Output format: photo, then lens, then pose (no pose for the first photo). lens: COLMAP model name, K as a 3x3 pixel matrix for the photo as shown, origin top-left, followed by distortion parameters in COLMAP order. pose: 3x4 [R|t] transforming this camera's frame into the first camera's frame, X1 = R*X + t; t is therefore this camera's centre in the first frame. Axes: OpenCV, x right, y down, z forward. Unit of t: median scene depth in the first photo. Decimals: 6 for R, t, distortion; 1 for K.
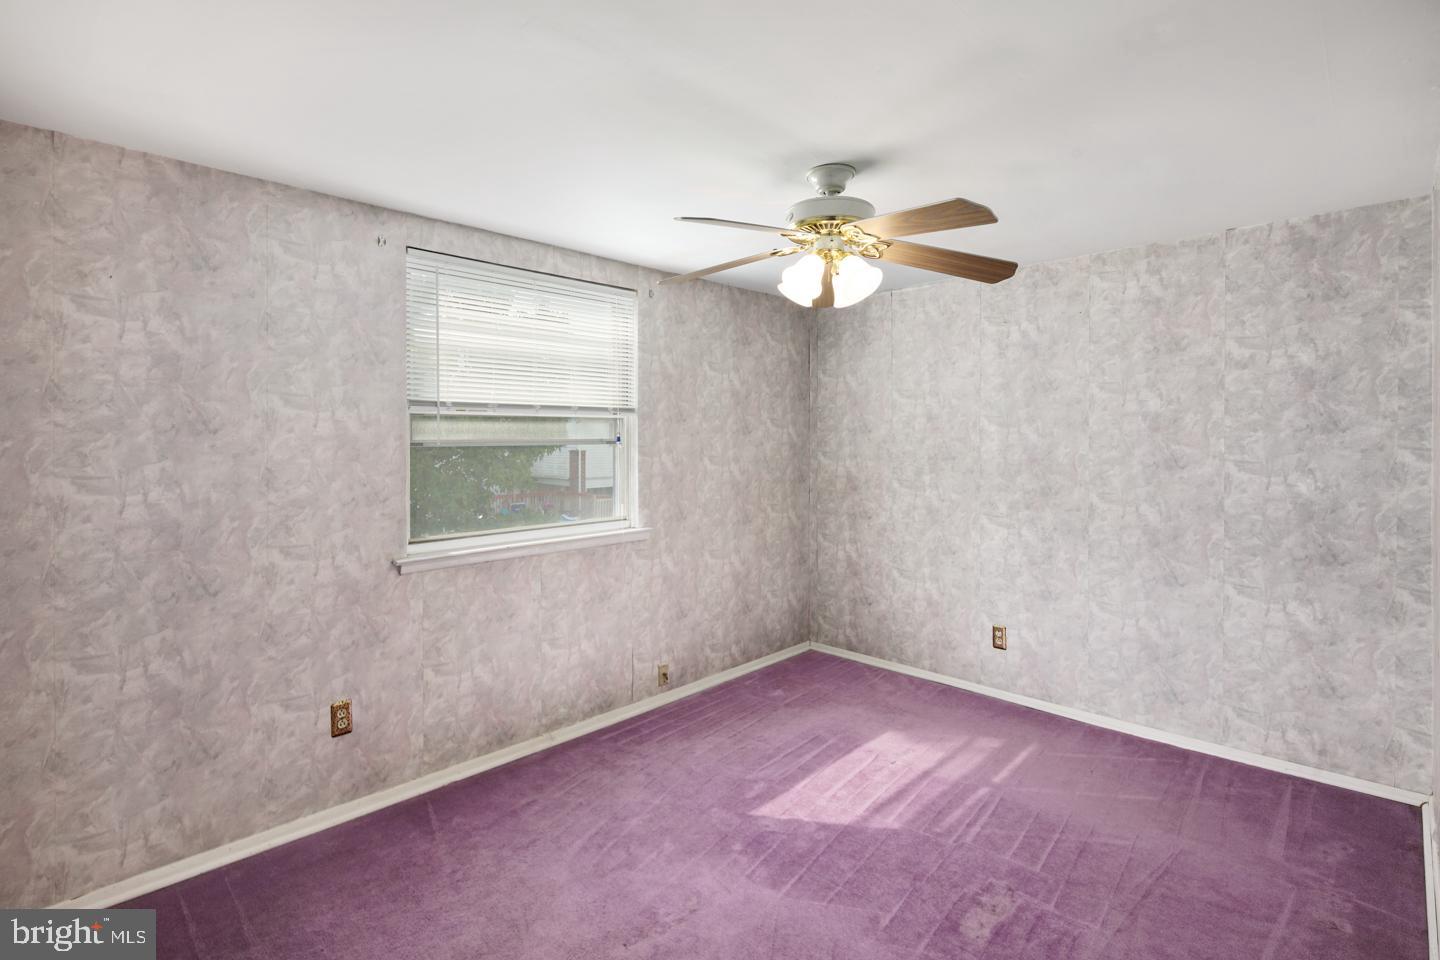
lens RADIAL K [[694.0, 0, 705.2], [0, 694.0, 431.7], [0, 0, 1]] dist [0.001899, -0.001442]
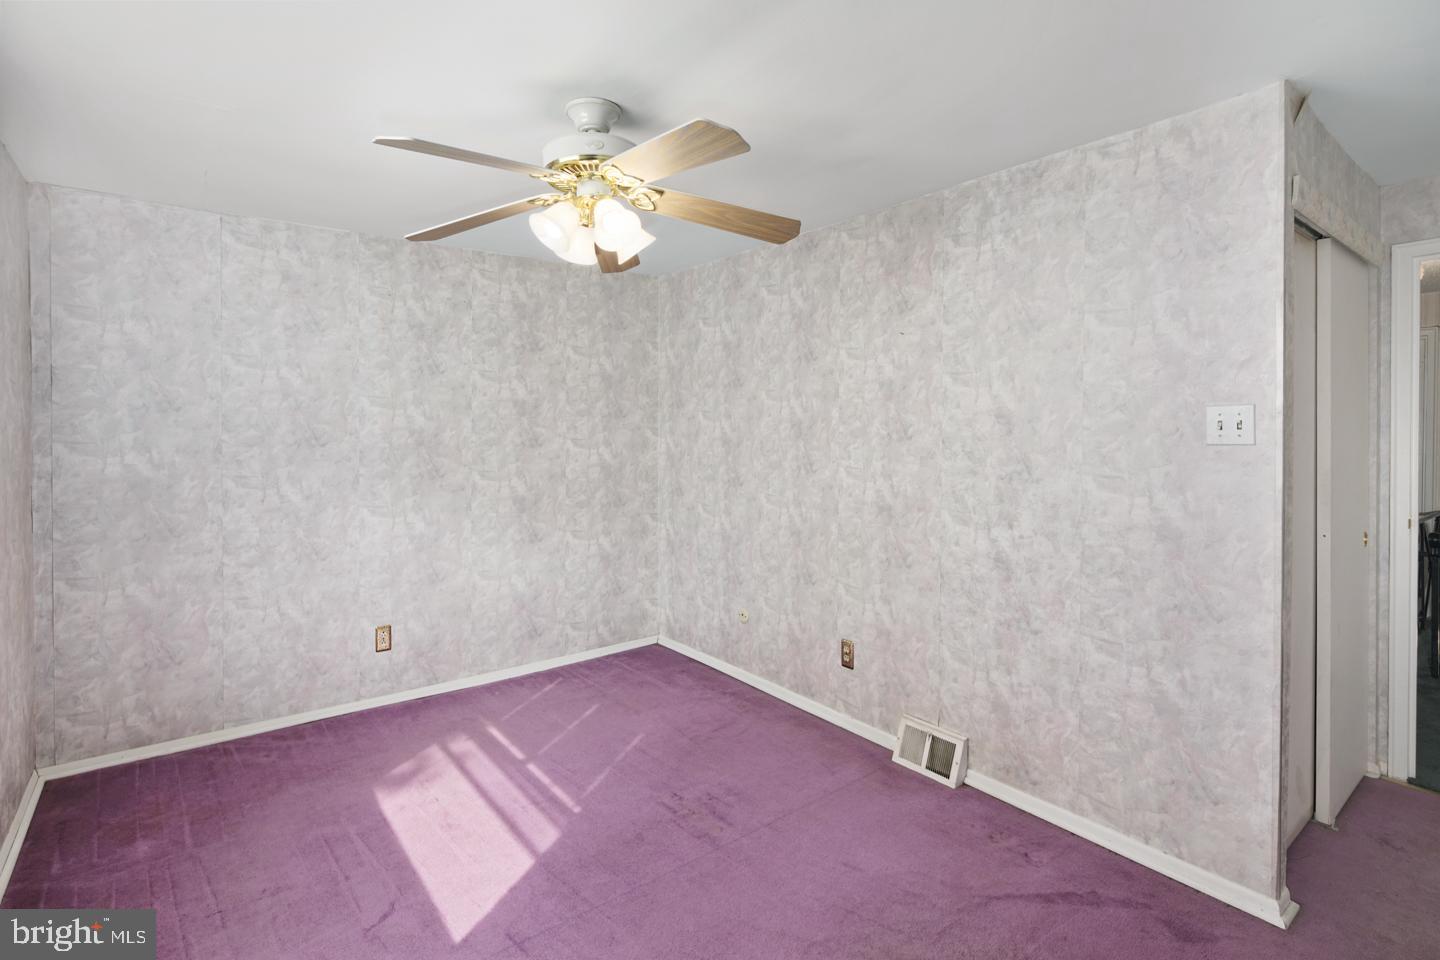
lens RADIAL K [[694.0, 0, 705.2], [0, 694.0, 431.7], [0, 0, 1]] dist [0.001899, -0.001442]
pose [[0.142126, -0.008128, 0.989815, -0.464023], [-0.009892, 0.999905, 0.009631, 0.011812], [-0.989799, -0.011160, 0.142032, 0.502554]]
